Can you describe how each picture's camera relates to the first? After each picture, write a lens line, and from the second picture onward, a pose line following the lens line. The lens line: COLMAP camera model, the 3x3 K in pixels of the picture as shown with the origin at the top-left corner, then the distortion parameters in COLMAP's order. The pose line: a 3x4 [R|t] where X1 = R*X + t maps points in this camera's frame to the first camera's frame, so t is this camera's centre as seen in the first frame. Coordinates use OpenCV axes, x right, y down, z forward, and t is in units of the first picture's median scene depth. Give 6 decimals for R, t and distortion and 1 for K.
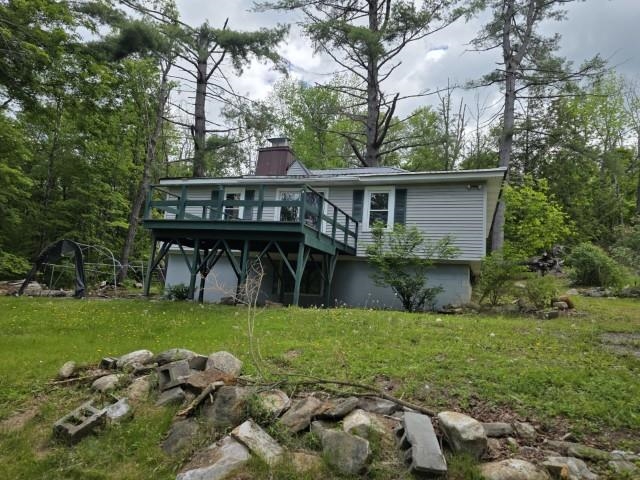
lens RADIAL K [[437.5, 0, 320.0], [0, 437.5, 240.0], [0, 0, 1]] dist [-0.001603, -0.002025]
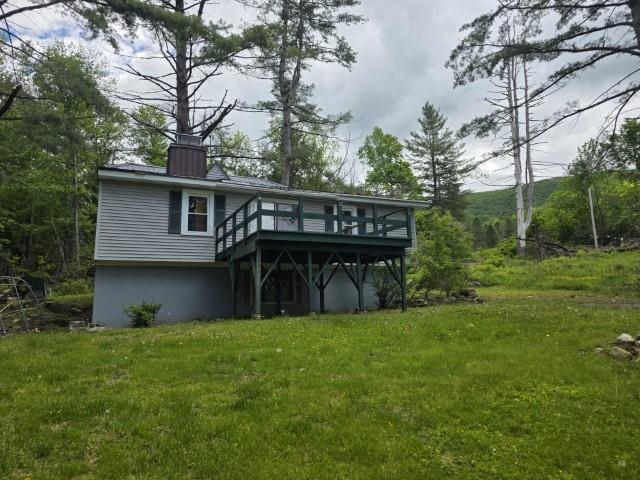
lens RADIAL K [[437.5, 0, 320.0], [0, 437.5, 240.0], [0, 0, 1]] dist [-0.001603, -0.002025]
pose [[0.648876, 0.006757, 0.760864, -0.901561], [-0.010612, 0.999944, 0.000171, -0.027722], [-0.760820, -0.008185, 0.648911, 0.308385]]
